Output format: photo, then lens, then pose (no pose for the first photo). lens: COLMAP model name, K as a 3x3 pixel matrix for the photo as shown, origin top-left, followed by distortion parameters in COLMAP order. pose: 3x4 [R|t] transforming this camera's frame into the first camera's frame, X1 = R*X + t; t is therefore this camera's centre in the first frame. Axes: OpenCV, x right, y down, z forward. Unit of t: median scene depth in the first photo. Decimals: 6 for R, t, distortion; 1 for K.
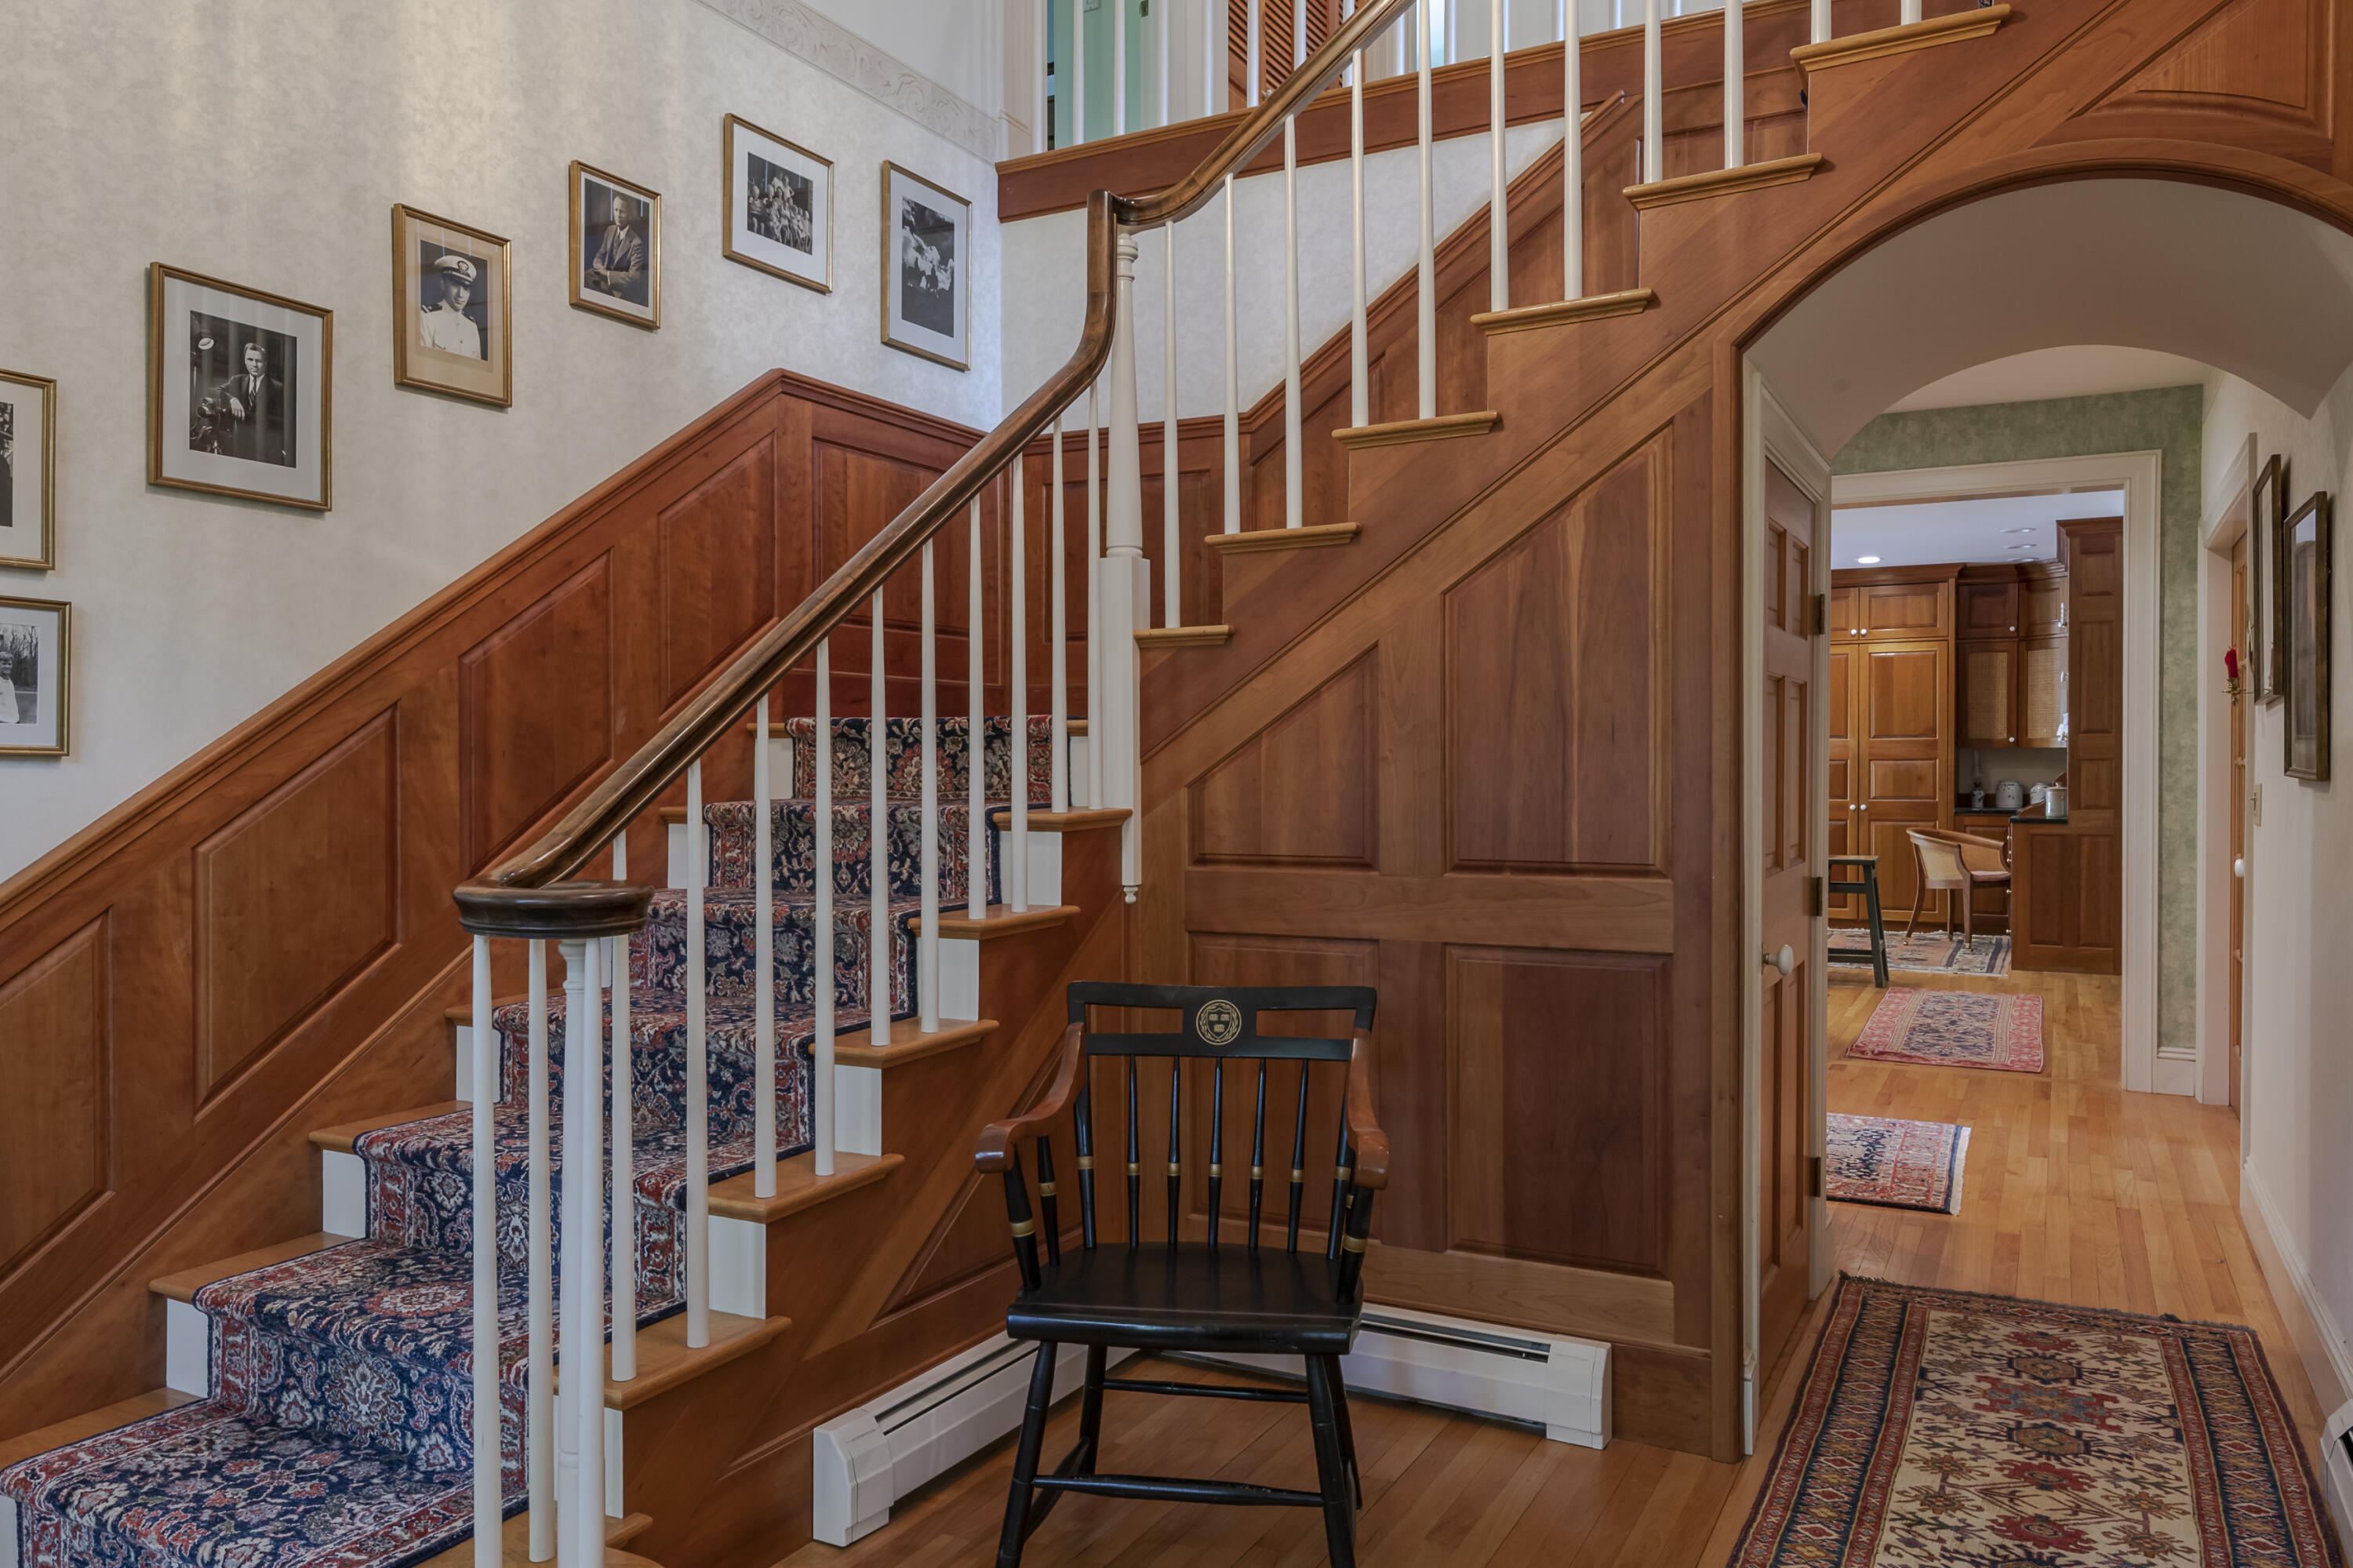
lens RADIAL K [[1628.5, 0, 1176.5], [0, 1628.5, 784.0], [0, 0, 1]] dist [0.008943, 0.001814]
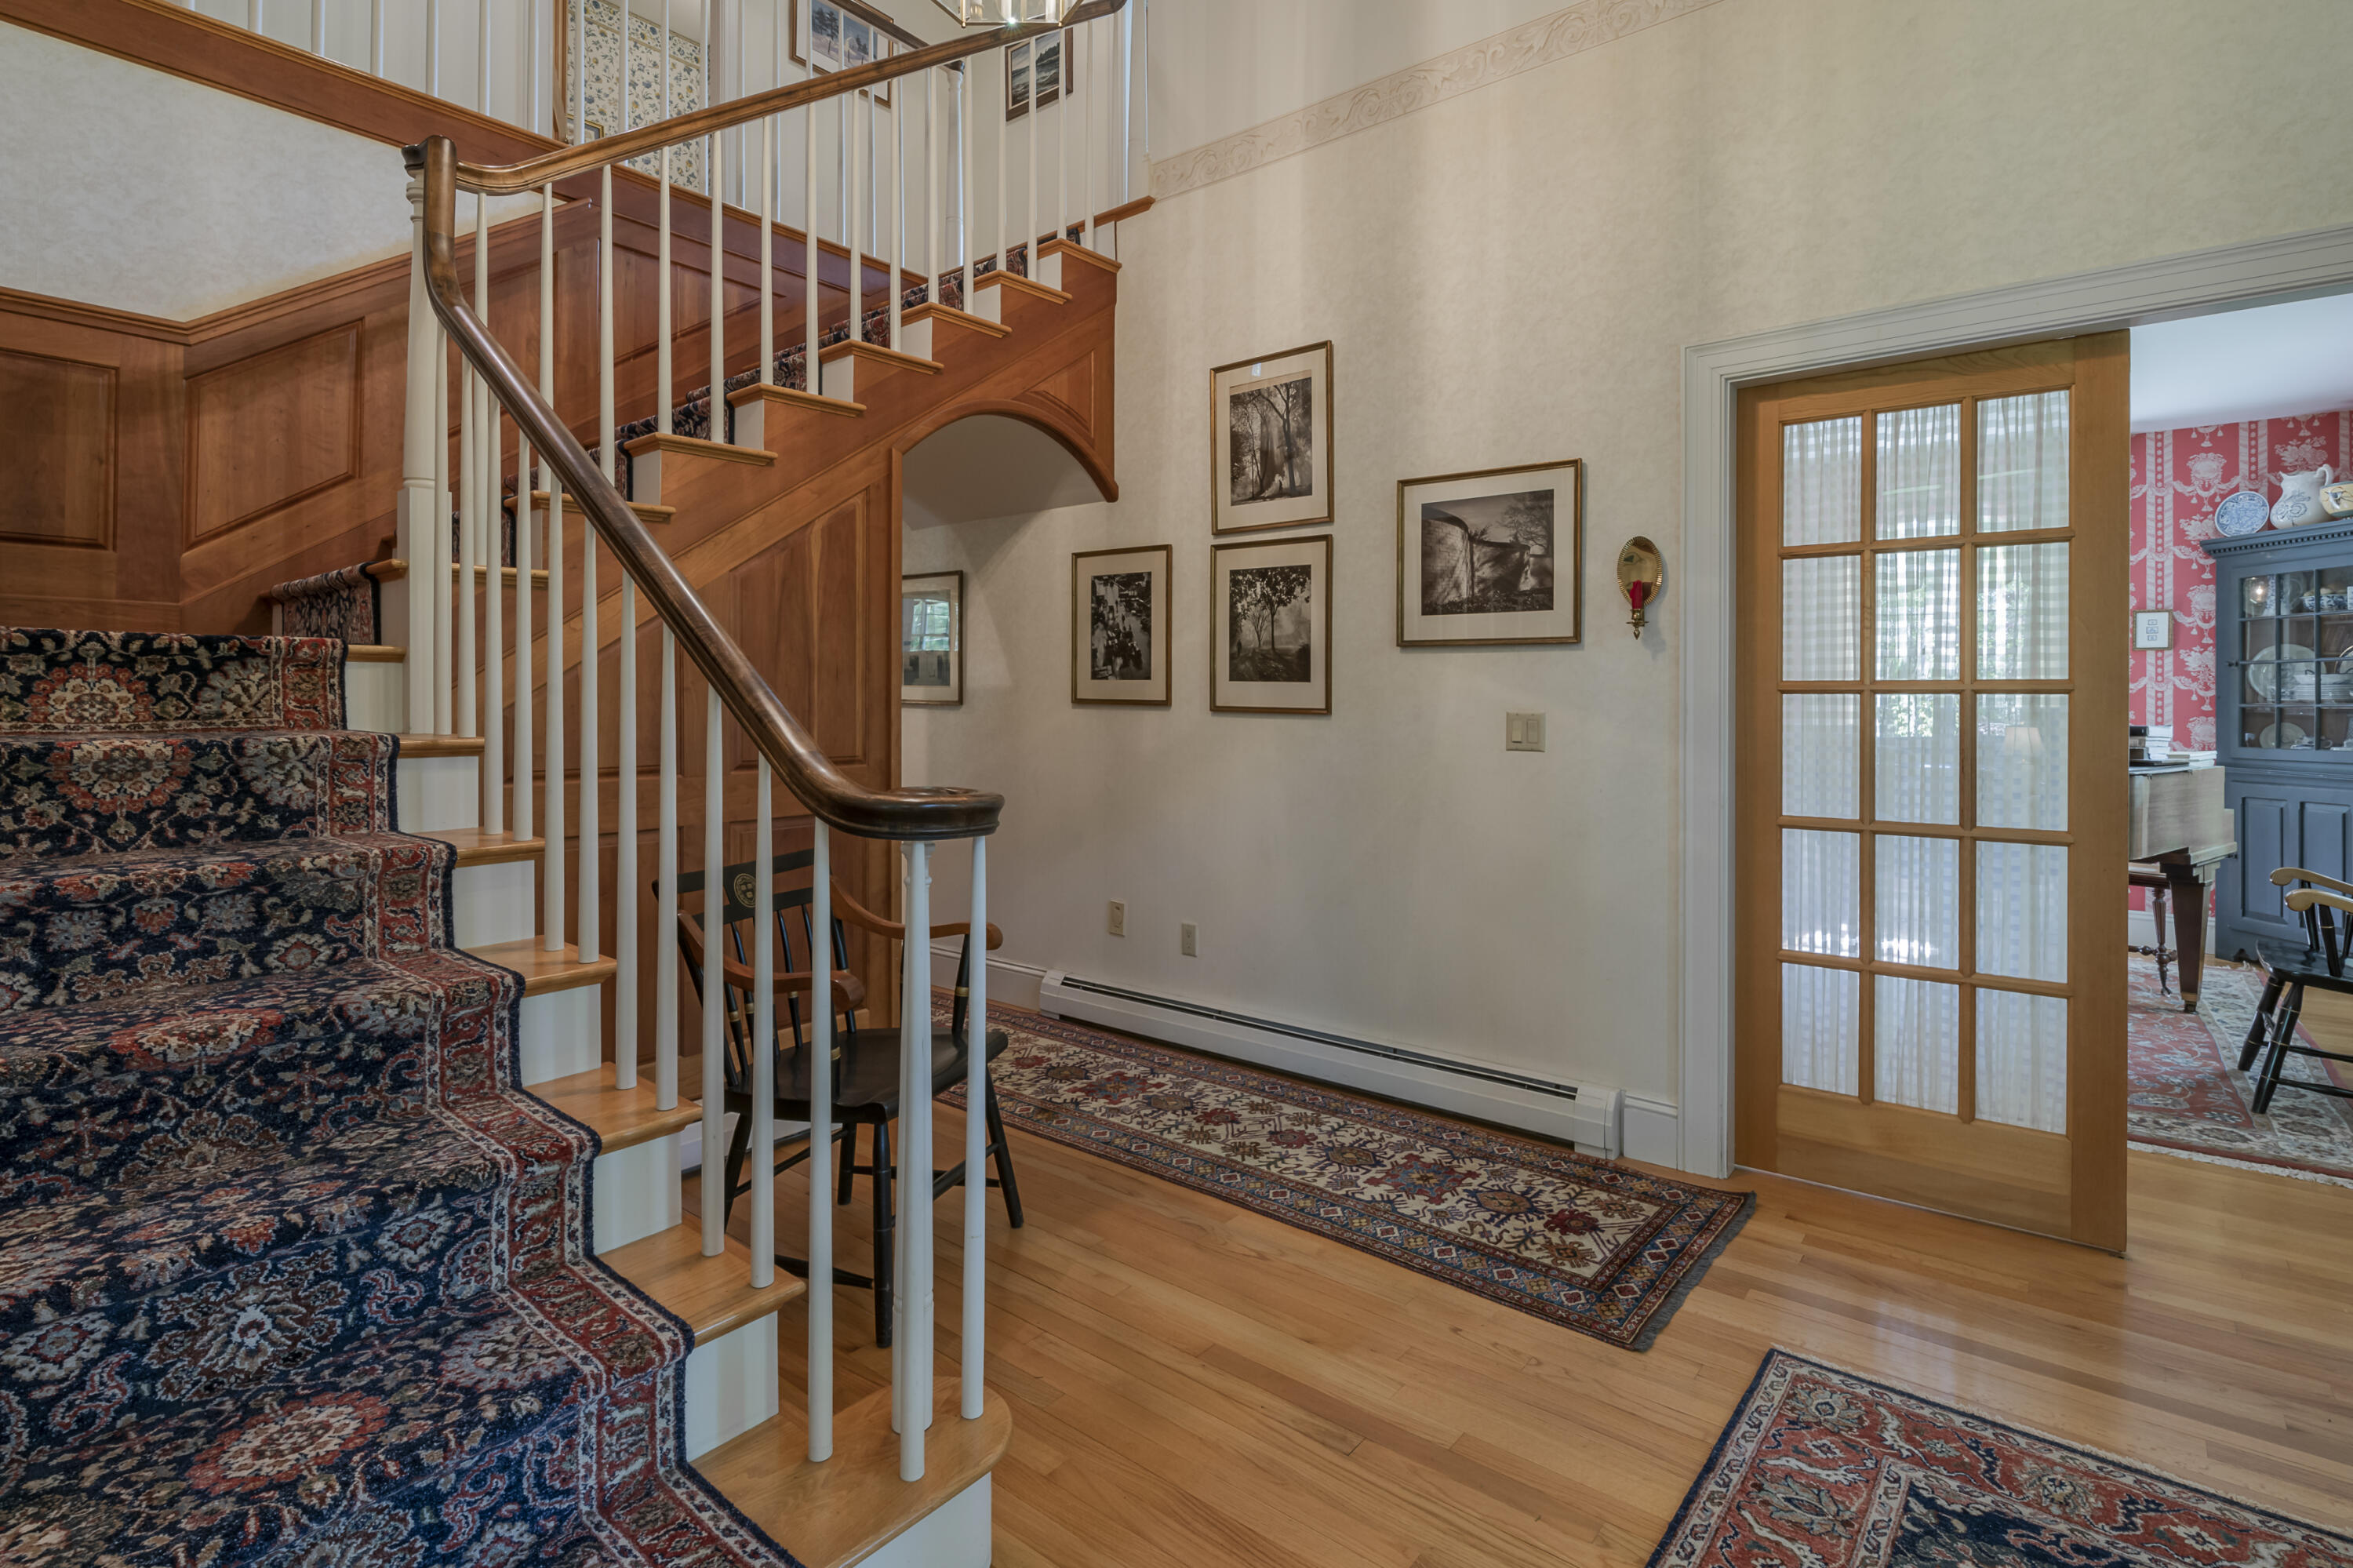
lens RADIAL K [[1138.2, 0, 1189.8], [0, 1138.2, 704.1], [0, 0, 1]] dist [-0.001885, -0.003647]
pose [[0.180740, 0.000293, 0.983531, -0.740233], [0.010323, 0.999944, -0.002194, 0.002849], [-0.983477, 0.010549, 0.180727, 0.449059]]
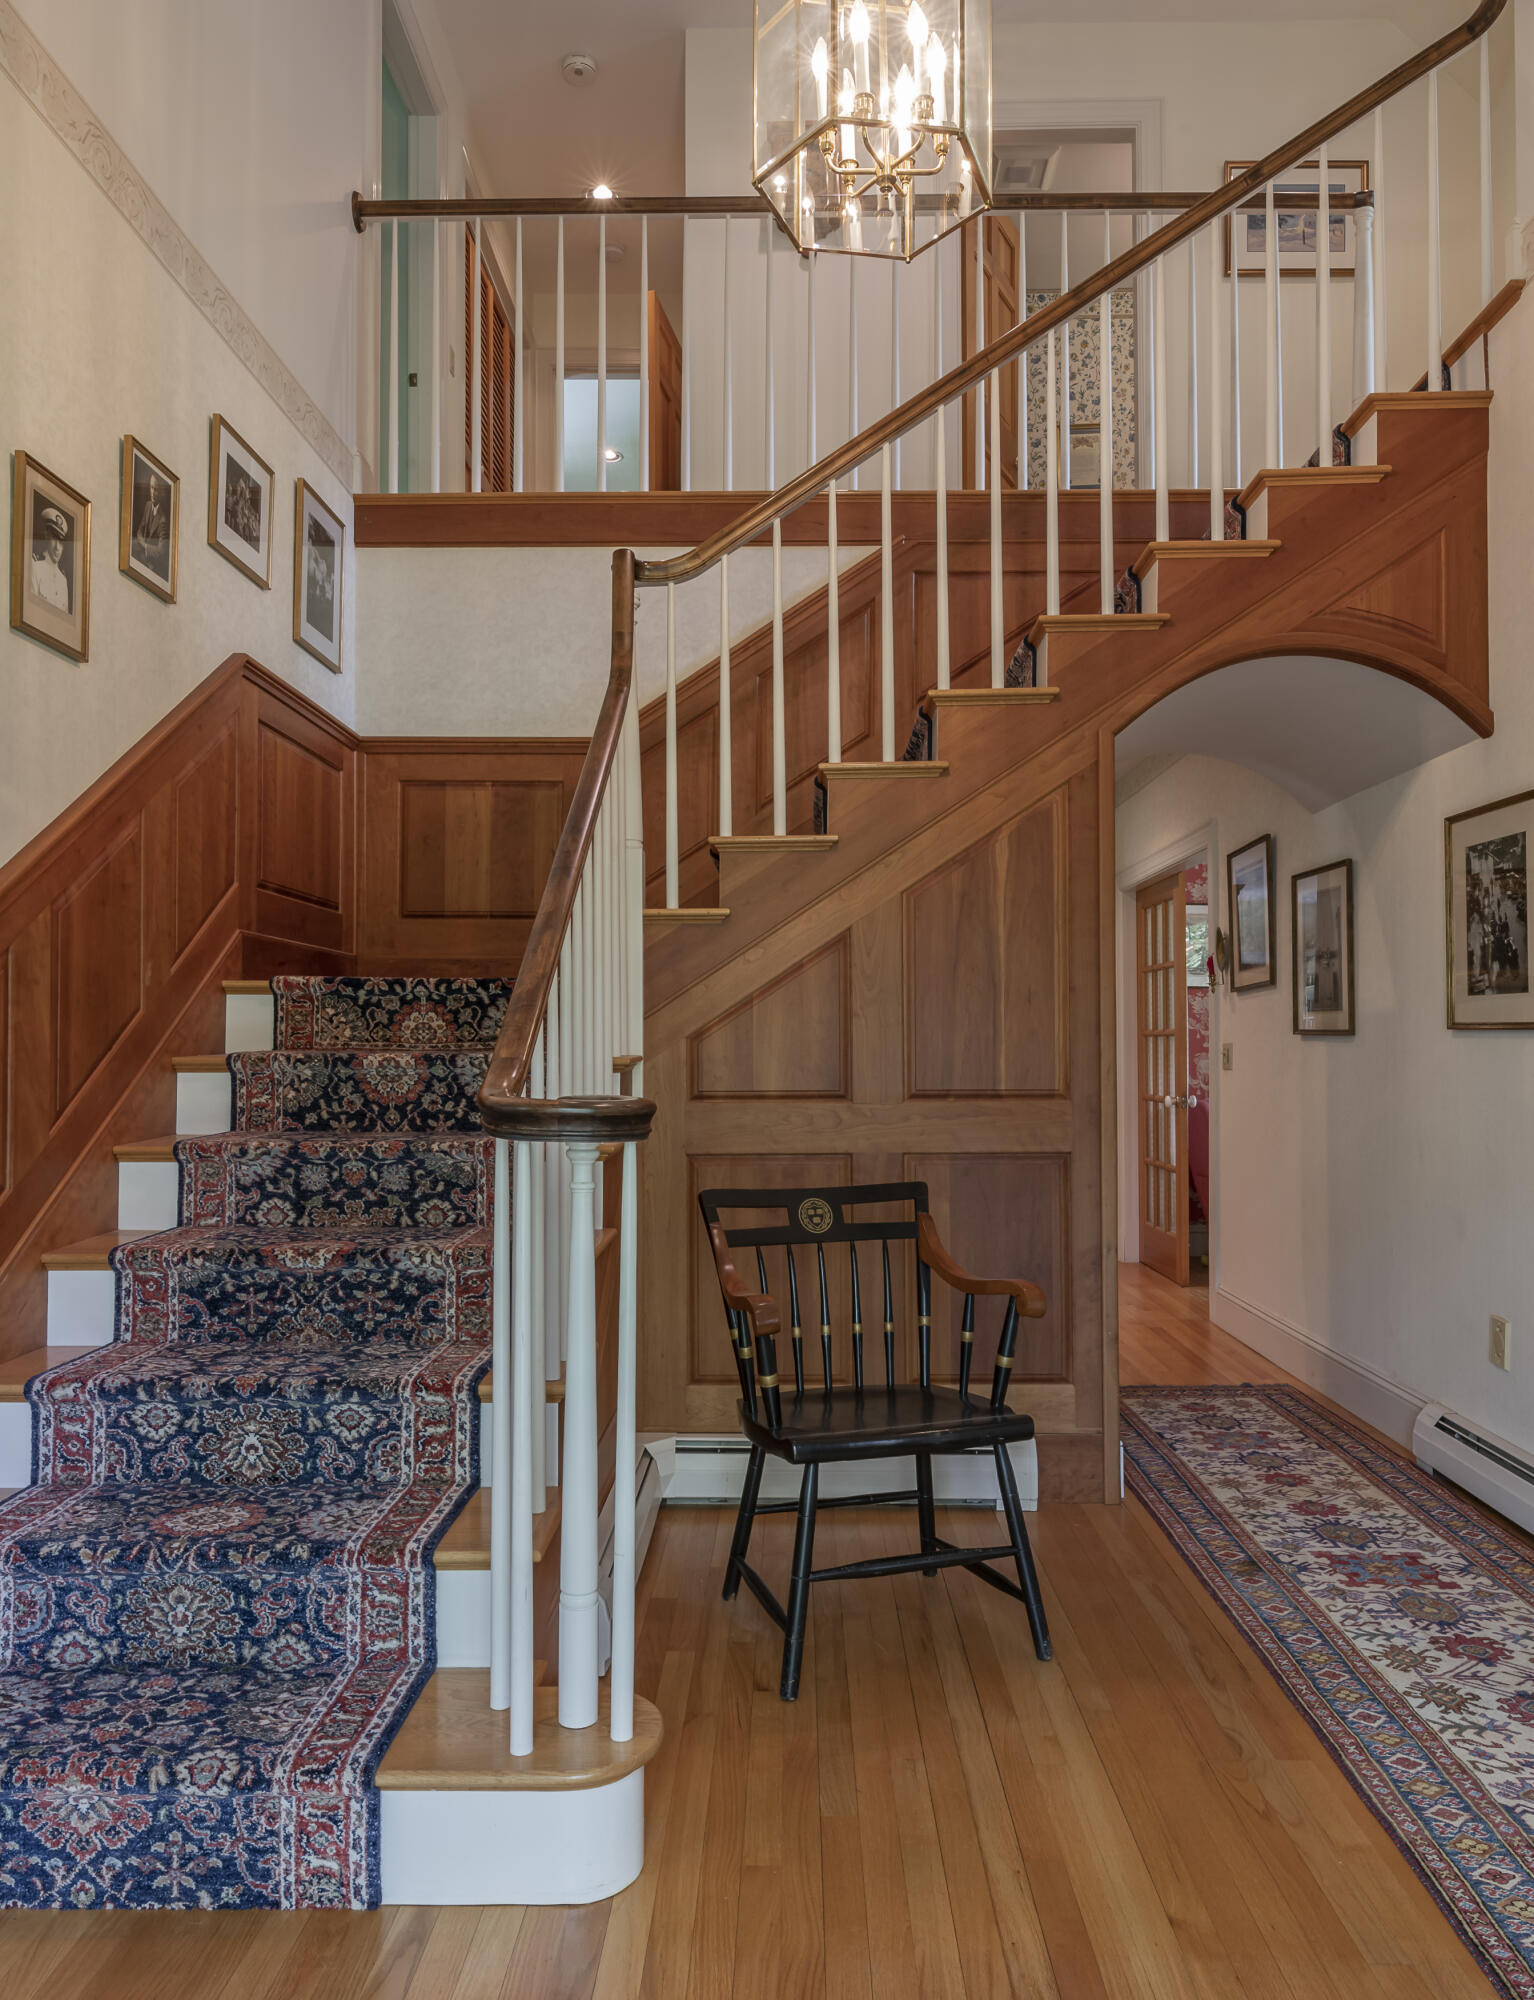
lens RADIAL K [[1378.7, 0, 765.1], [0, 1378.7, 1024.8], [0, 0, 1]] dist [0.006994, -0.001293]
pose [[0.888999, 0.009107, 0.457818, -0.468439], [0.004475, 0.999582, -0.028573, 0.024944], [-0.457887, 0.027451, 0.888587, 0.045858]]
